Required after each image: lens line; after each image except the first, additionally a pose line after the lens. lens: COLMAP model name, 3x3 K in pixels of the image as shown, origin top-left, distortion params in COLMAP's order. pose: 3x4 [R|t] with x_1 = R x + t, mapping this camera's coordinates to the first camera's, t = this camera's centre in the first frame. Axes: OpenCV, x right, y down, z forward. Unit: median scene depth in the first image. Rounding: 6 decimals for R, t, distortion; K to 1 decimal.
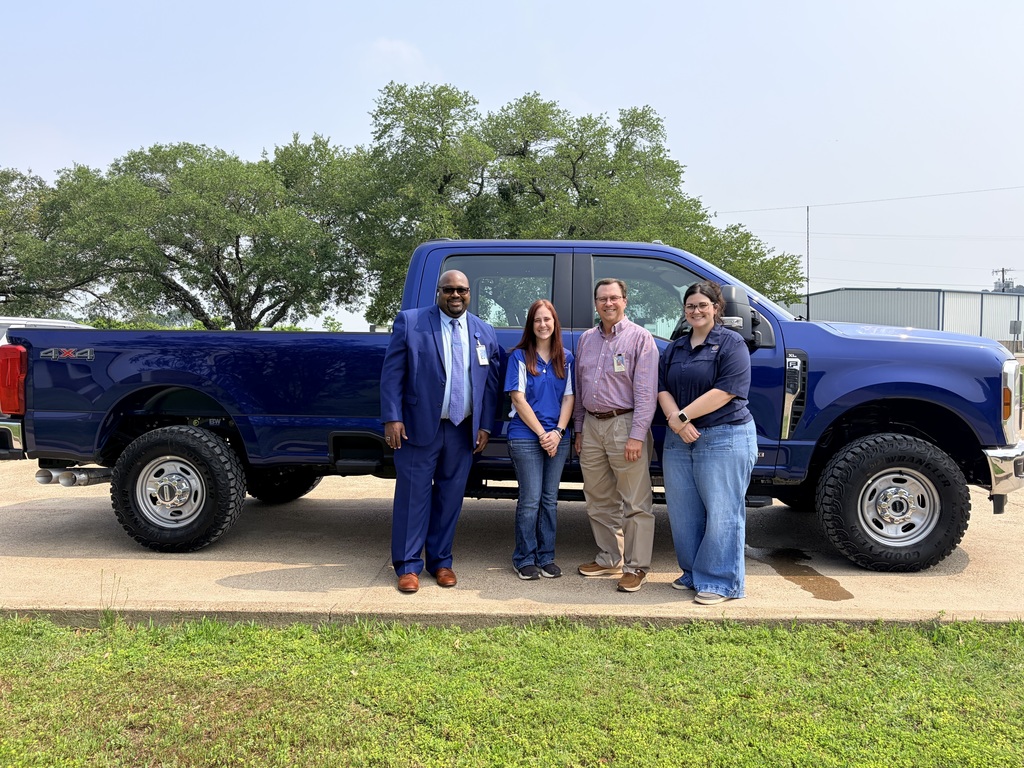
lens RADIAL K [[822.1, 0, 512.4], [0, 822.1, 388.6], [0, 0, 1]] dist [0.026111, -0.015544]
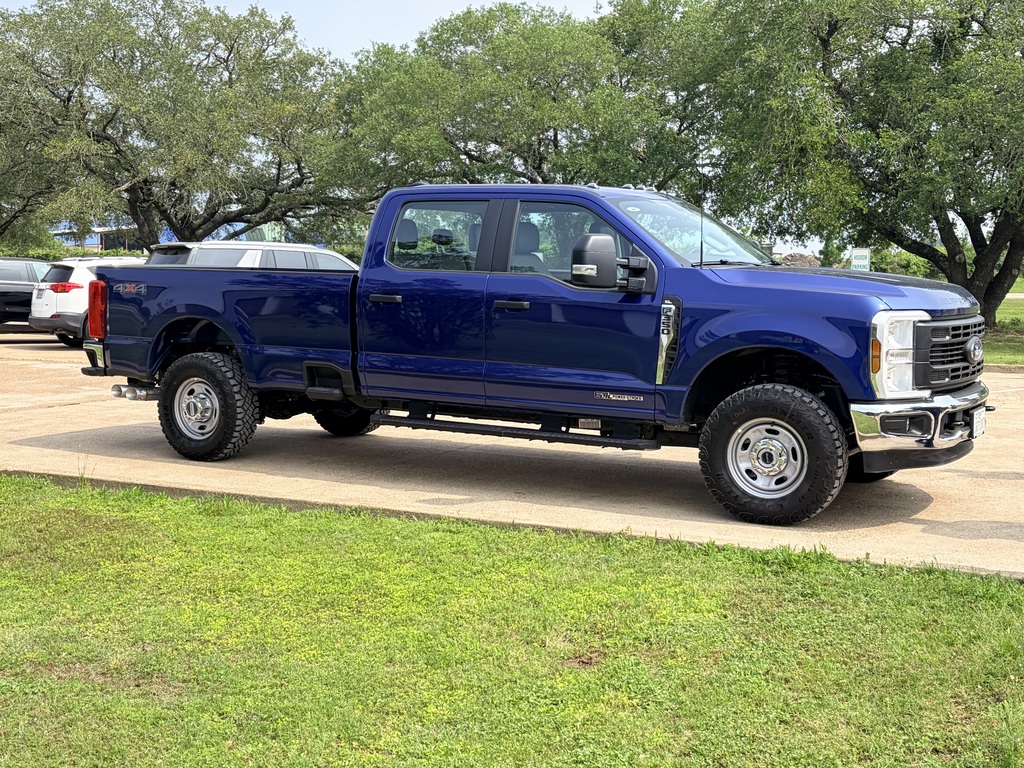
lens RADIAL K [[1280.4, 0, 512.3], [0, 1280.4, 383.5], [0, 0, 1]] dist [0.069249, 0.000000]
pose [[0.906706, 0.044935, -0.419362, 0.748175], [-0.029582, 0.998635, 0.043045, -0.001764], [0.420724, -0.026623, 0.906798, -0.458233]]
